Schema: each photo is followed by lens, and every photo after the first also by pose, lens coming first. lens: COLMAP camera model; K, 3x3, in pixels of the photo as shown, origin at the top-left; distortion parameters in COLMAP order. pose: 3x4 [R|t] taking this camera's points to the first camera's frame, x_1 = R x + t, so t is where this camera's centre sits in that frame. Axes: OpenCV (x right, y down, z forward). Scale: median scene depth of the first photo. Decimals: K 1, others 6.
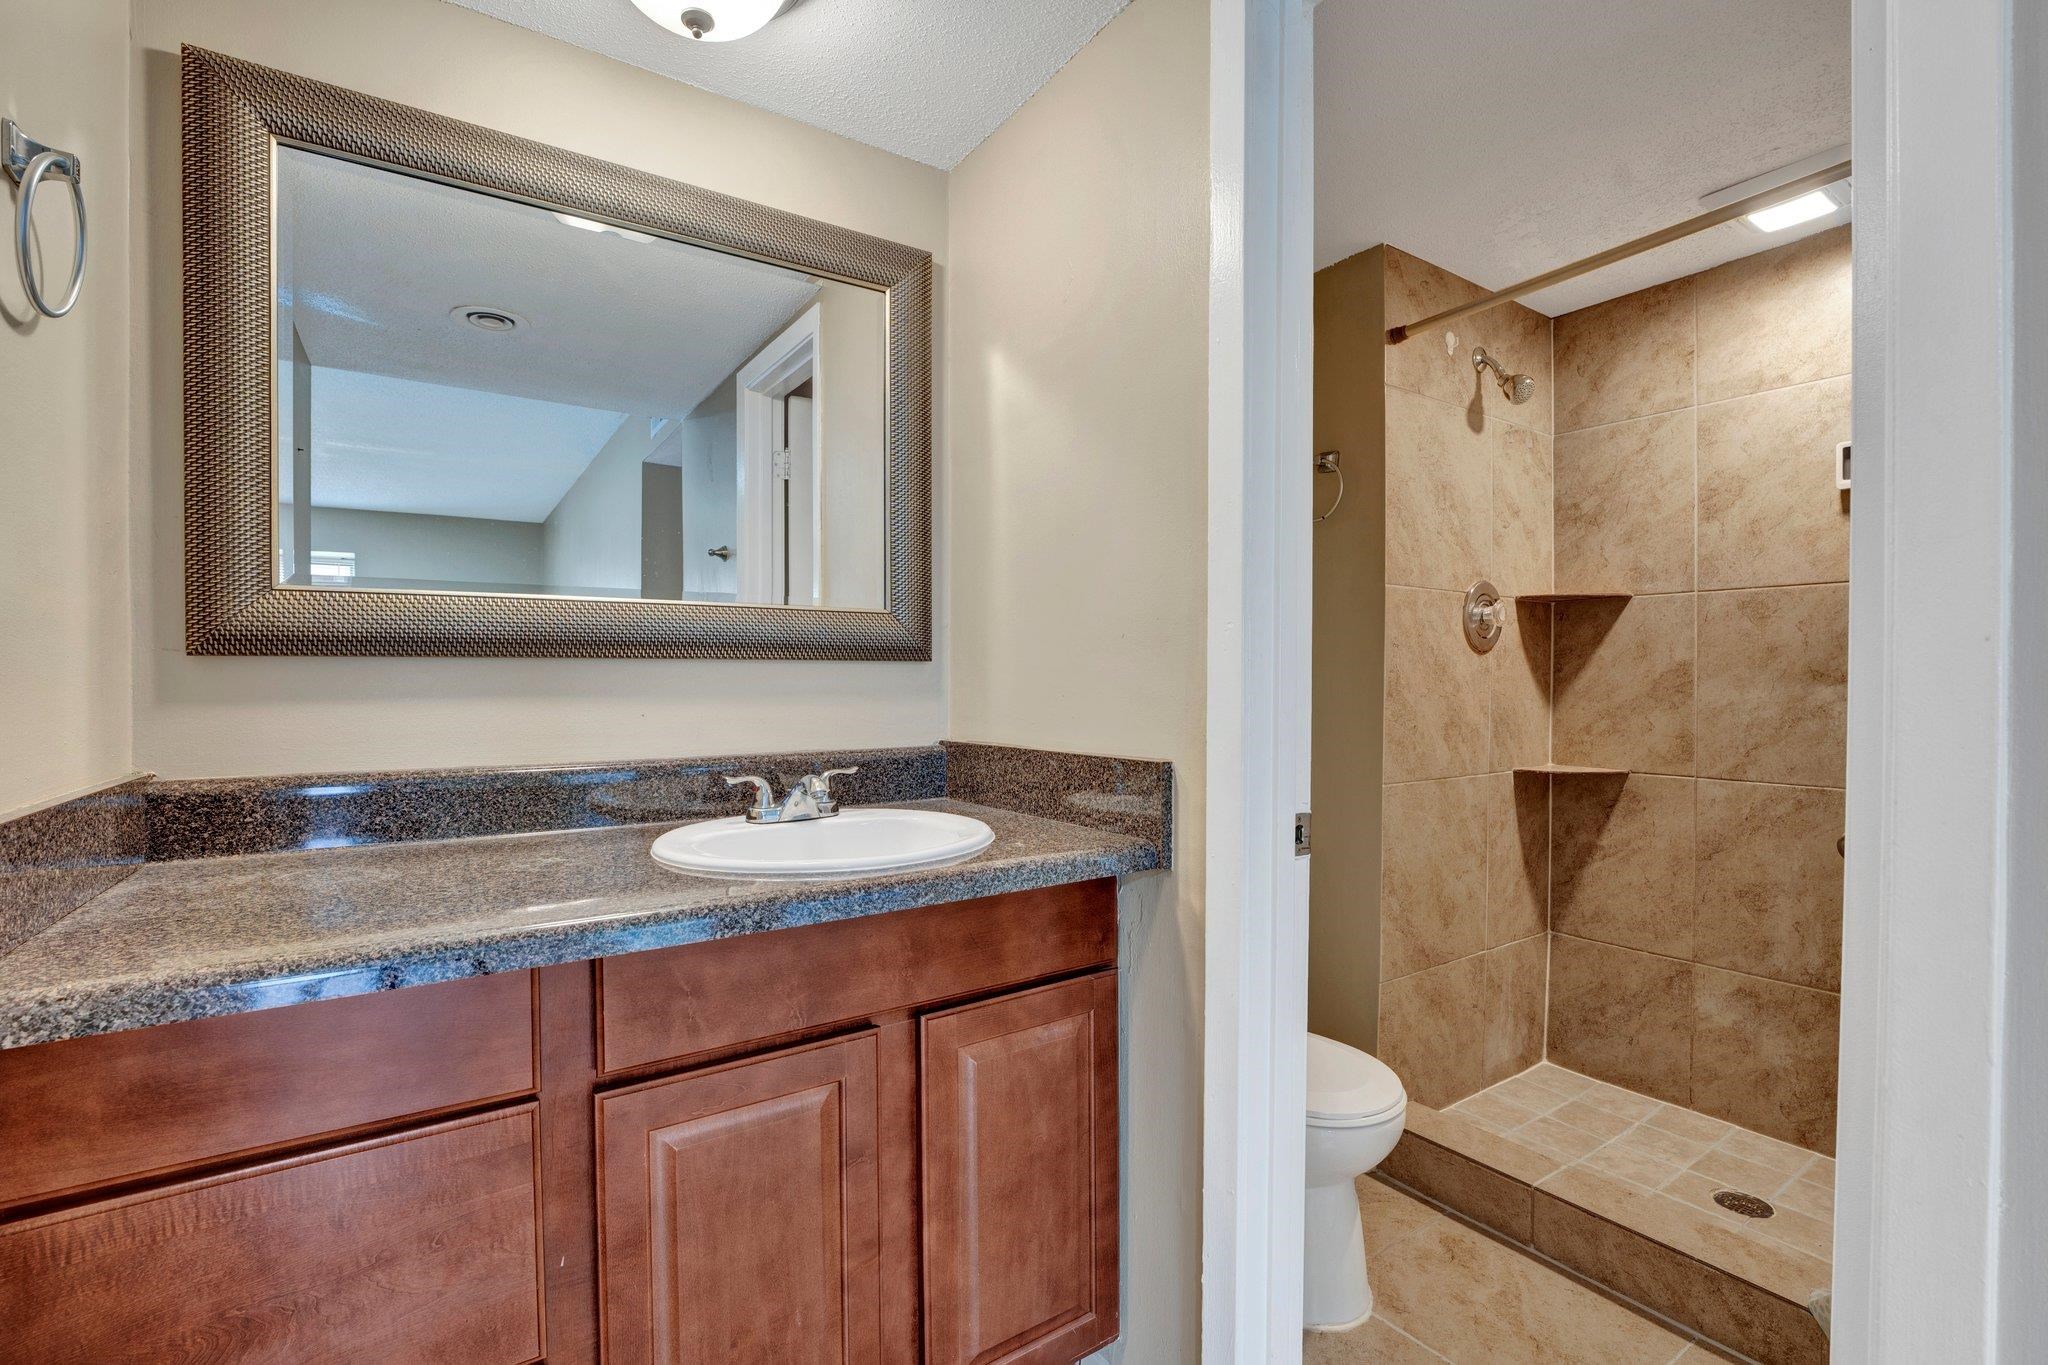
lens RADIAL K [[909.6, 0, 1021.0], [0, 909.6, 691.5], [0, 0, 1]] dist [-0.019871, 0.000723]
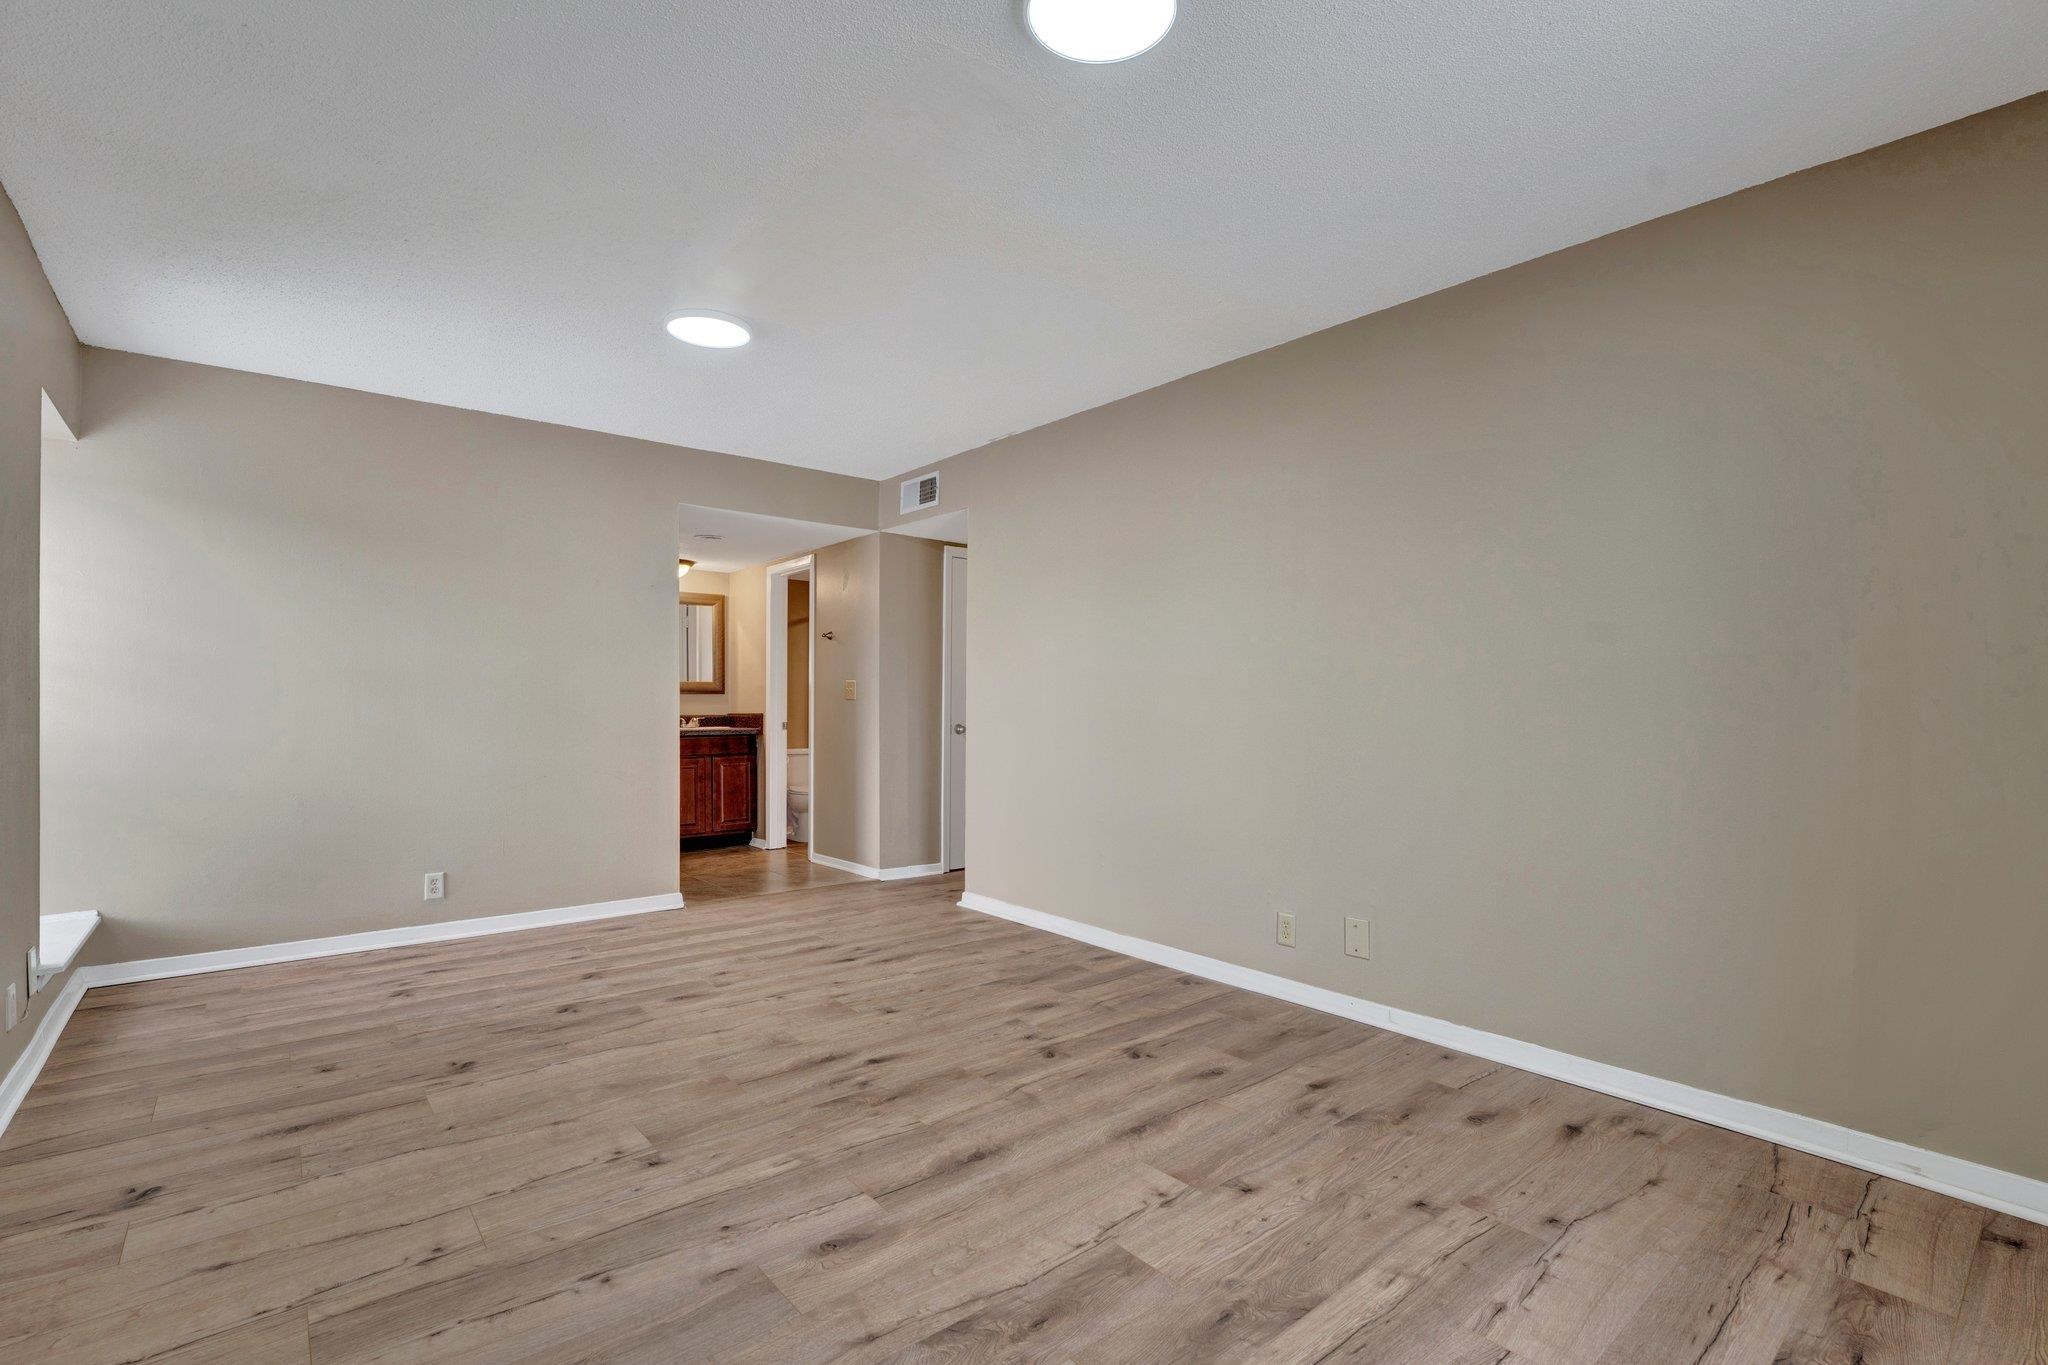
lens RADIAL K [[930.1, 0, 1022.6], [0, 930.1, 716.6], [0, 0, 1]] dist [-0.019584, 0.000236]
pose [[0.995192, 0.001822, 0.097931, 1.150773], [-0.001333, 0.999986, -0.005064, 0.122828], [-0.097939, 0.004910, 0.995180, -4.582249]]
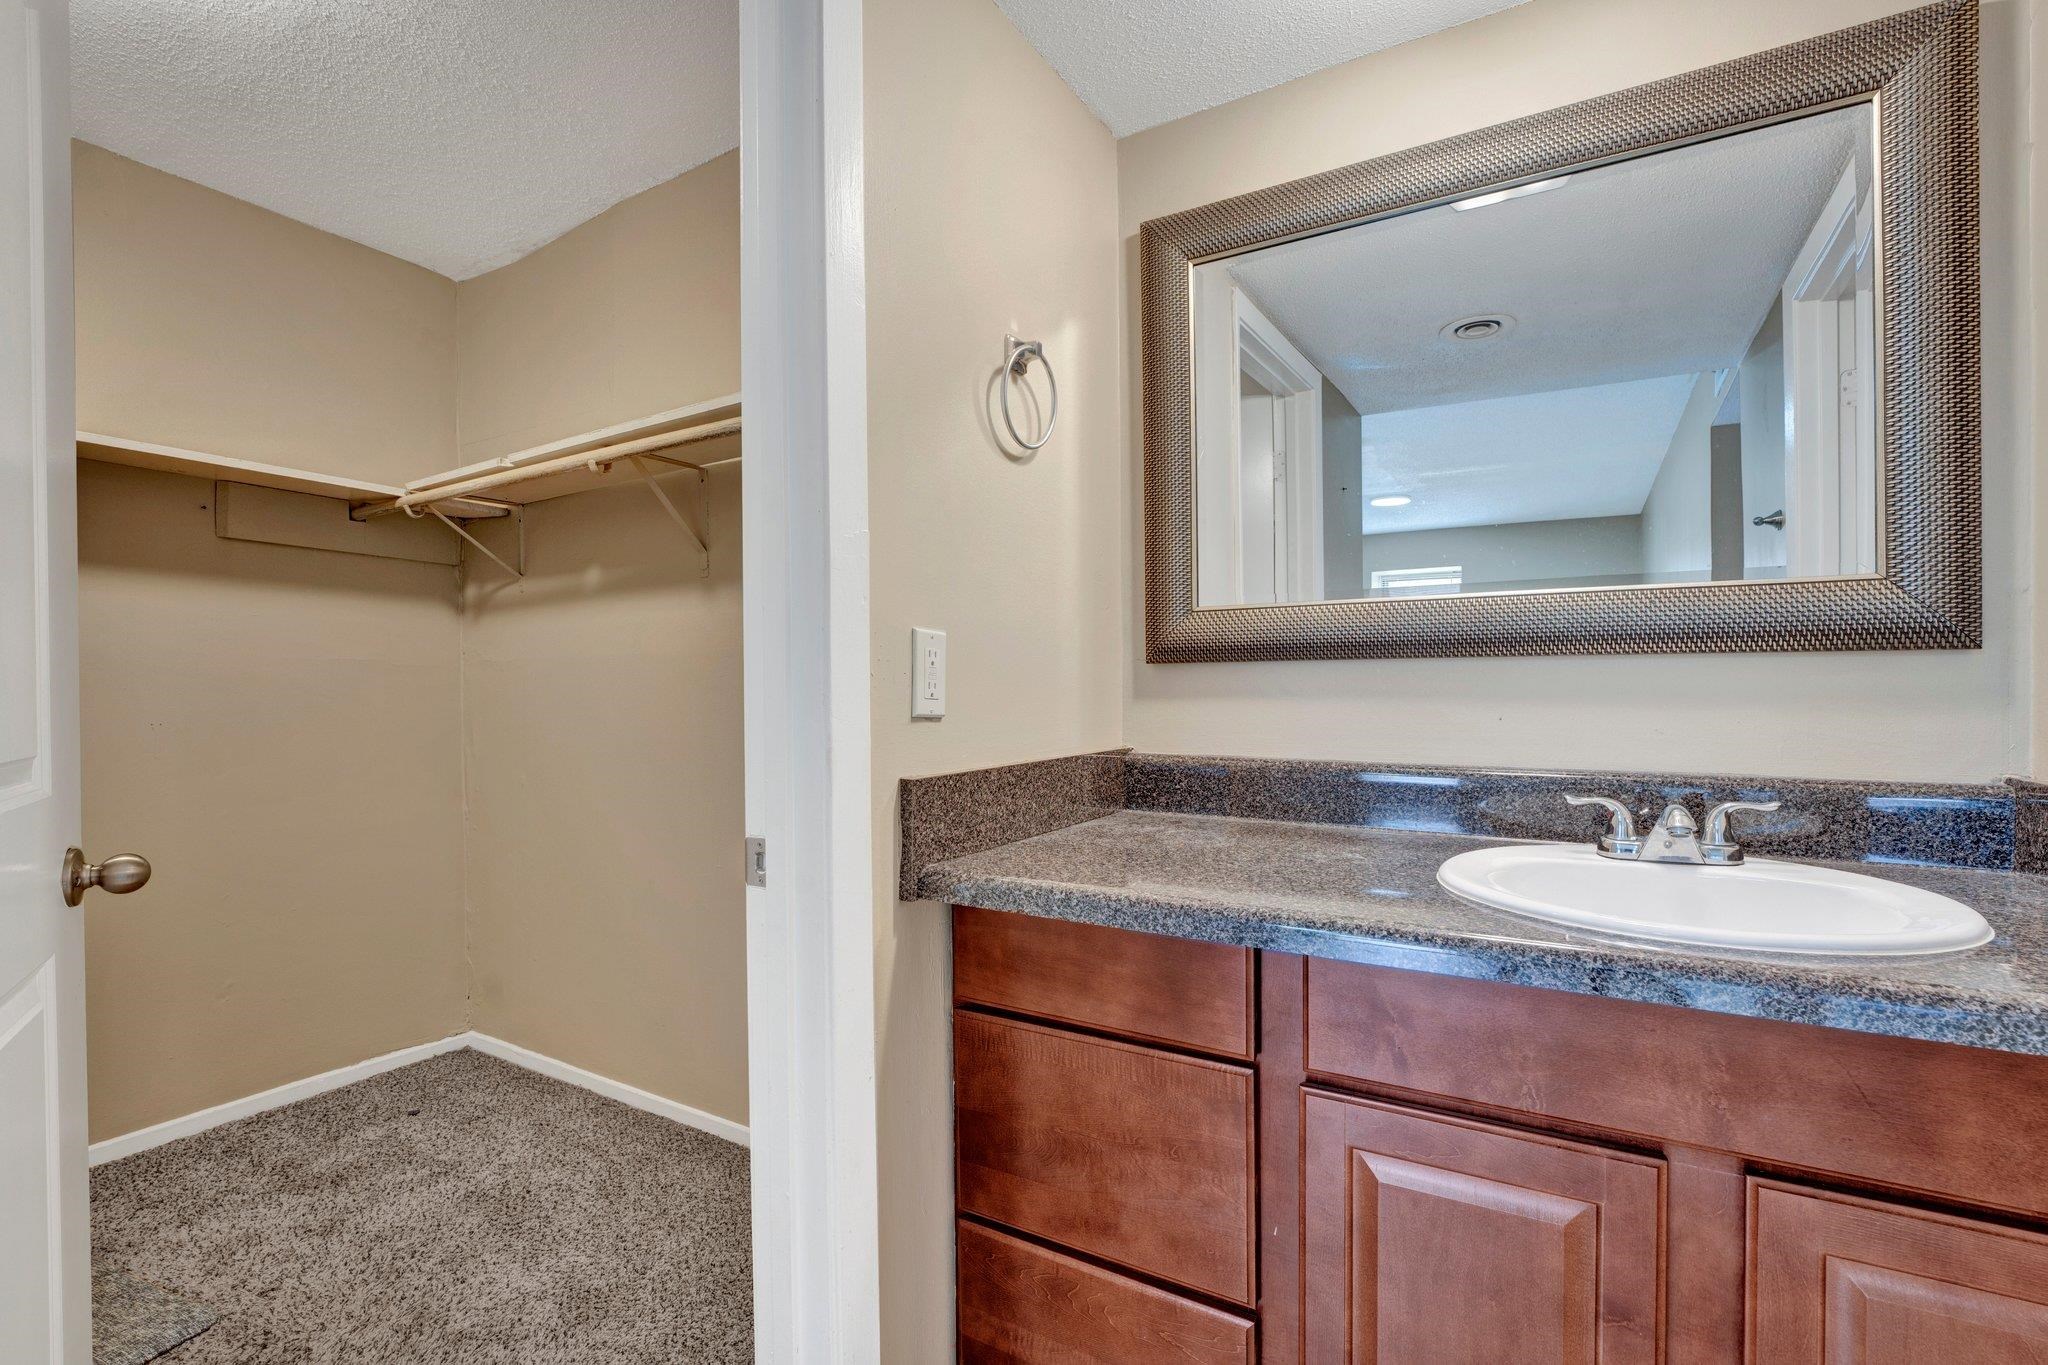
lens RADIAL K [[909.6, 0, 1021.0], [0, 909.6, 691.5], [0, 0, 1]] dist [-0.019871, 0.000723]
pose [[0.428805, 0.007136, -0.903369, 0.234991], [-0.010070, 0.999944, 0.003118, 0.000632], [0.903341, 0.007760, 0.428853, 0.205010]]
